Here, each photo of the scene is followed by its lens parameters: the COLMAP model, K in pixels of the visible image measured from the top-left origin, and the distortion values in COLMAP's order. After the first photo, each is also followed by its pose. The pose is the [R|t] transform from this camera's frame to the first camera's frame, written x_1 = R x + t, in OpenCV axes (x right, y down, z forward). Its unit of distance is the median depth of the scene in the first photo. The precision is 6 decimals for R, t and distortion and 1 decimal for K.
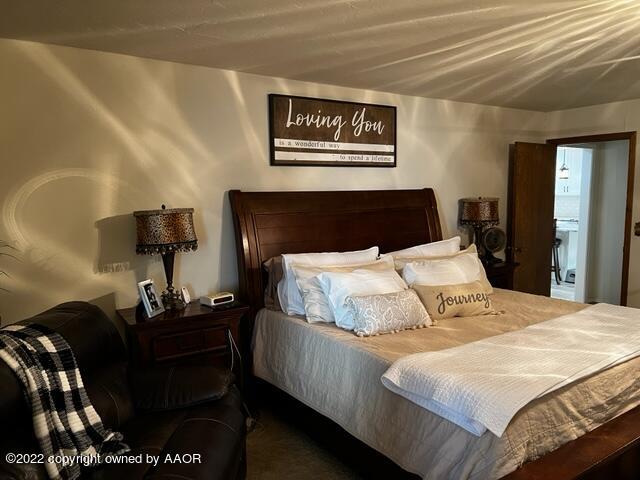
lens RADIAL K [[484.3, 0, 320.0], [0, 484.3, 240.0], [0, 0, 1]] dist [0.081965, -0.128820]
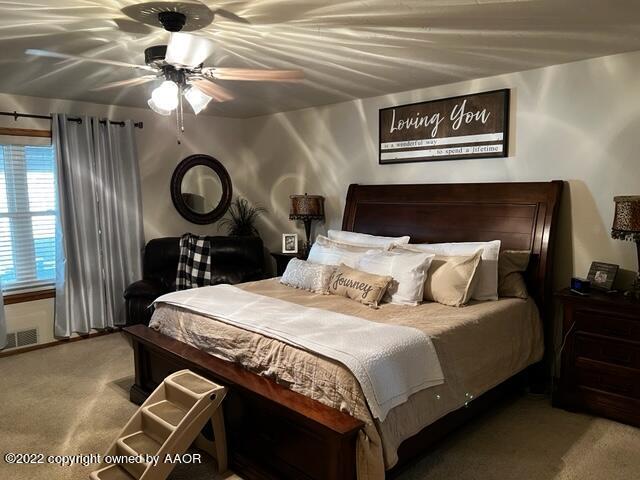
lens RADIAL K [[484.3, 0, 320.0], [0, 484.3, 240.0], [0, 0, 1]] dist [0.081965, -0.128820]
pose [[0.194712, 0.117318, -0.973819, 1.077149], [-0.091450, 0.990668, 0.101062, -0.065911], [0.976588, 0.069378, 0.203624, 0.556404]]
